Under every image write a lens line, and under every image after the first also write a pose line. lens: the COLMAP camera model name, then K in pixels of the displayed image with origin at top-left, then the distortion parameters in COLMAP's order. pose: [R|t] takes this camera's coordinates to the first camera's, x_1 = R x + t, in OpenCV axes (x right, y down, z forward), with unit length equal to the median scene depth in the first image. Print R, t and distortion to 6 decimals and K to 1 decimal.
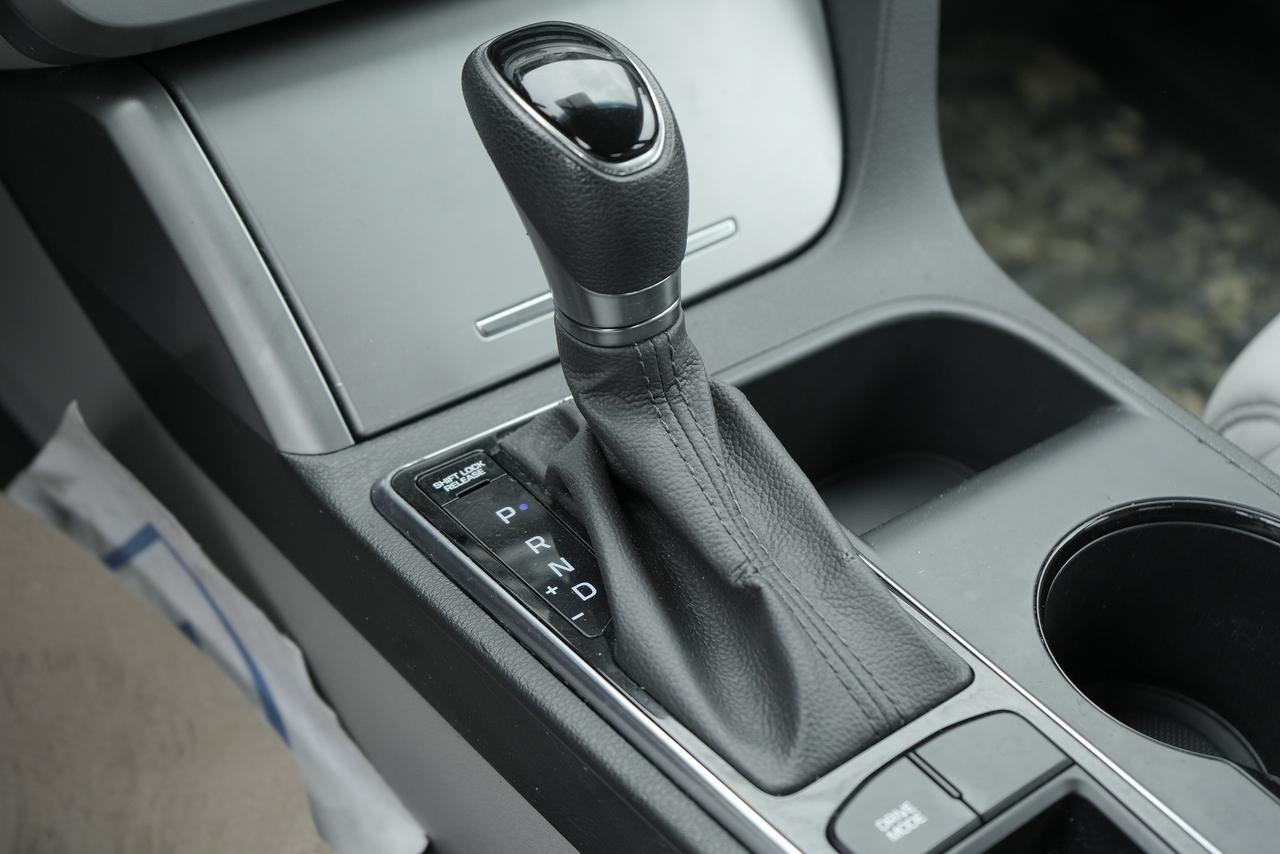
lens RADIAL K [[1832.9, 0, 634.8], [0, 1832.9, 430.0], [0, 0, 1]] dist [-0.014231, 0.000000]
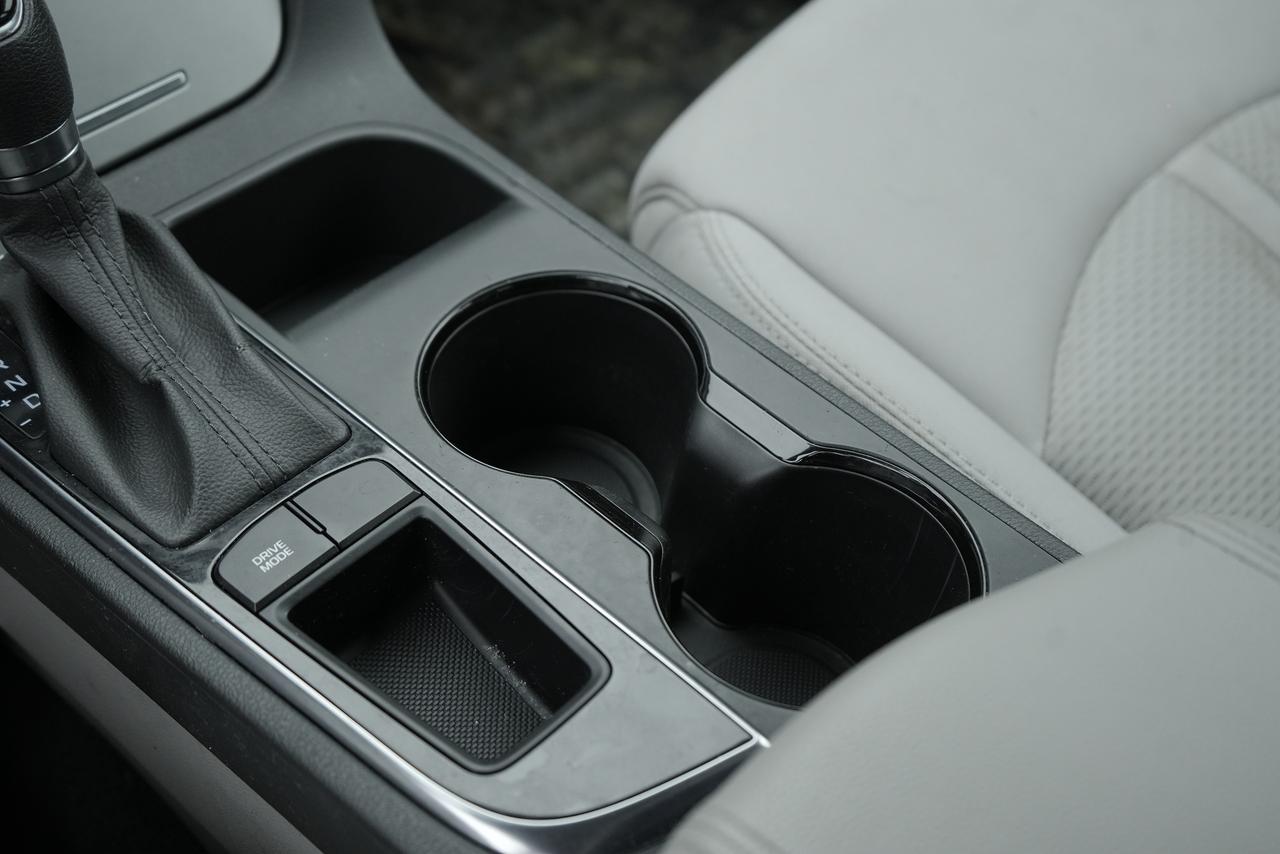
lens RADIAL K [[1616.9, 0, 642.6], [0, 1616.9, 425.3], [0, 0, 1]] dist [0.024446, 0.000000]
pose [[0.988592, -0.112088, 0.100607, 0.267204], [0.100520, 0.988440, 0.113501, 0.024453], [-0.112166, -0.102093, 0.988431, -0.093928]]
